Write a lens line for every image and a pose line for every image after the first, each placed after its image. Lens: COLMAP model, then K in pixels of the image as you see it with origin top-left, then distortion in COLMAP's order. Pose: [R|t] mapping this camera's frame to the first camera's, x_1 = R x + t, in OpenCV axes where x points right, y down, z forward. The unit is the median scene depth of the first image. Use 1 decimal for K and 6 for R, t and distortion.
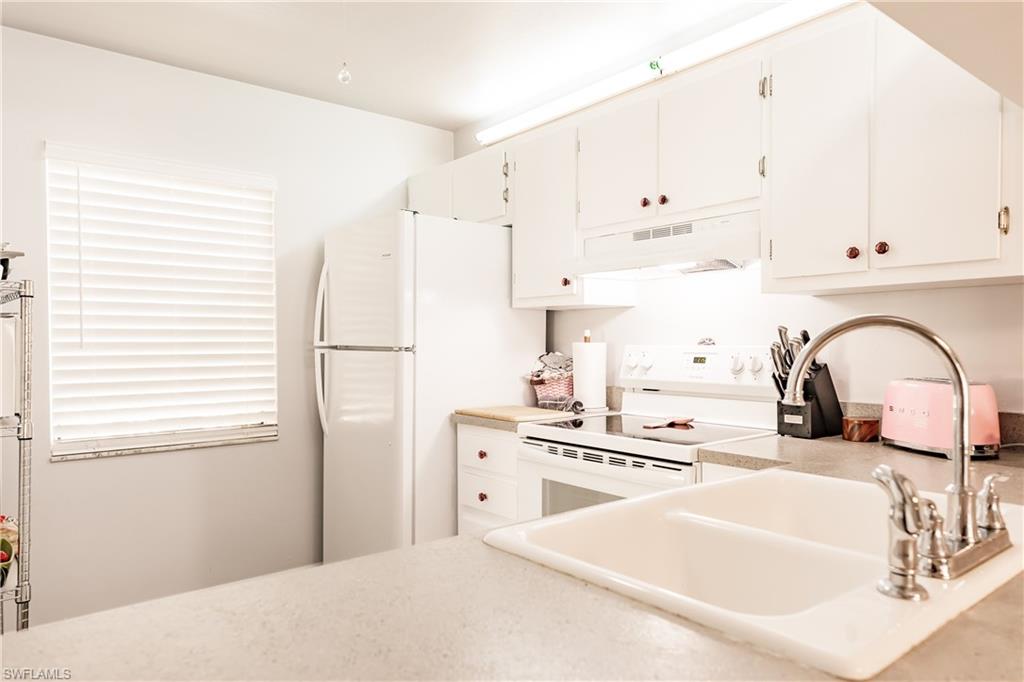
lens RADIAL K [[678.4, 0, 510.2], [0, 678.4, 348.8], [0, 0, 1]] dist [0.008308, 0.006530]
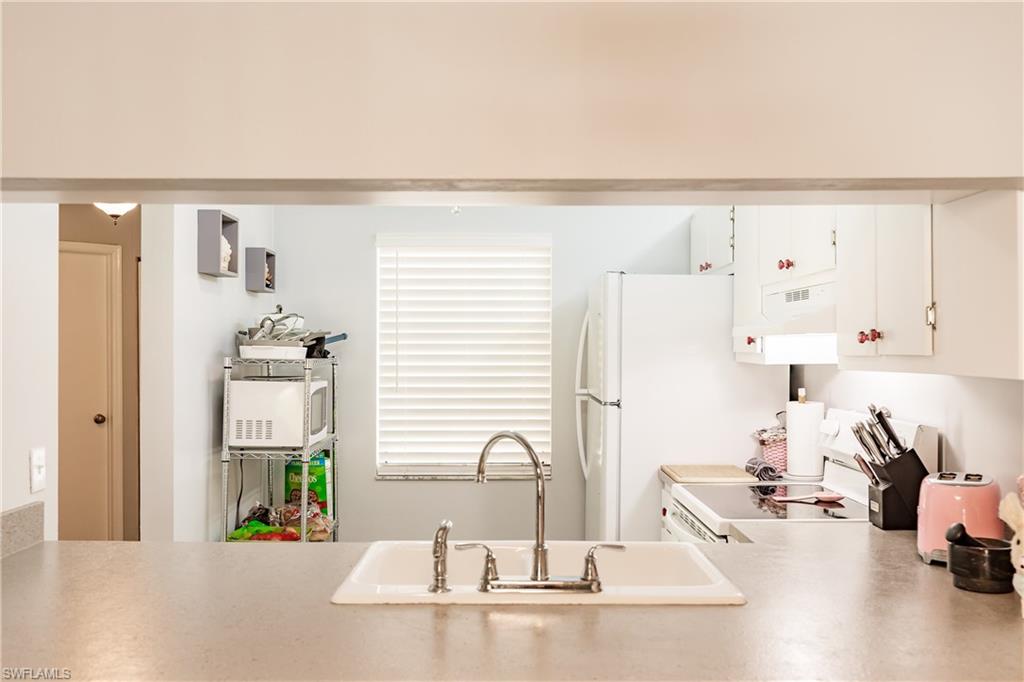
lens RADIAL K [[936.4, 0, 512.5], [0, 936.4, 339.5], [0, 0, 1]] dist [0.036523, 0.000000]
pose [[0.781628, -0.002054, -0.623741, 0.634163], [-0.009923, 0.999827, -0.015727, -0.074555], [0.623666, 0.018481, 0.781473, -0.233876]]
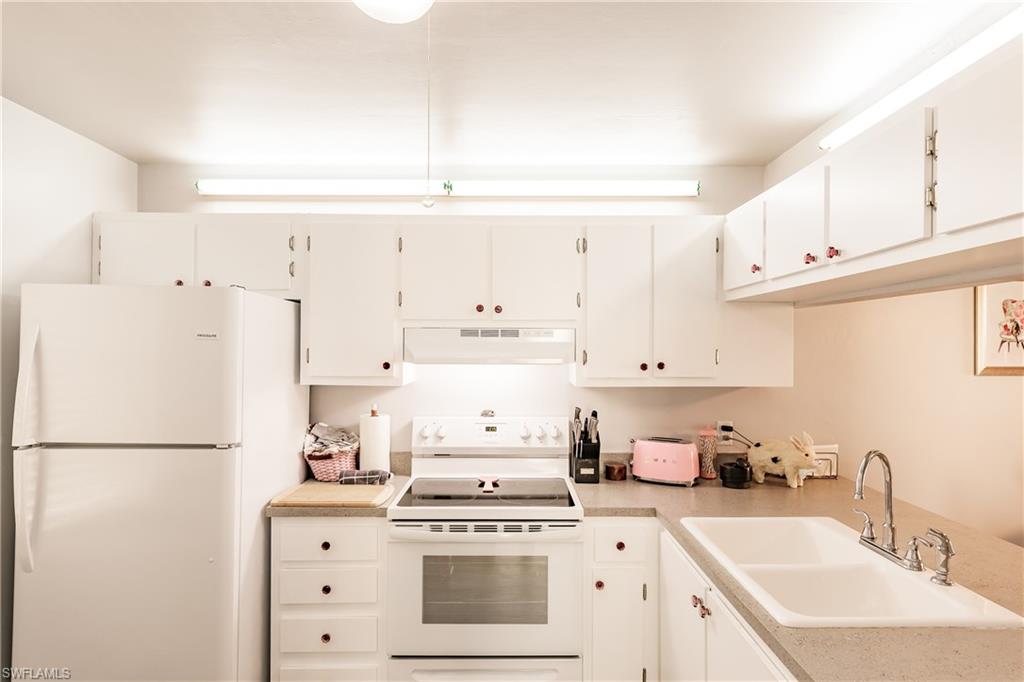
lens RADIAL K [[599.2, 0, 513.5], [0, 599.2, 341.0], [0, 0, 1]] dist [0.005599, 0.001283]
pose [[0.619587, 0.012668, 0.784826, -0.538764], [0.002822, 0.999827, -0.018366, -0.118375], [-0.784923, 0.013594, 0.619444, 0.242490]]
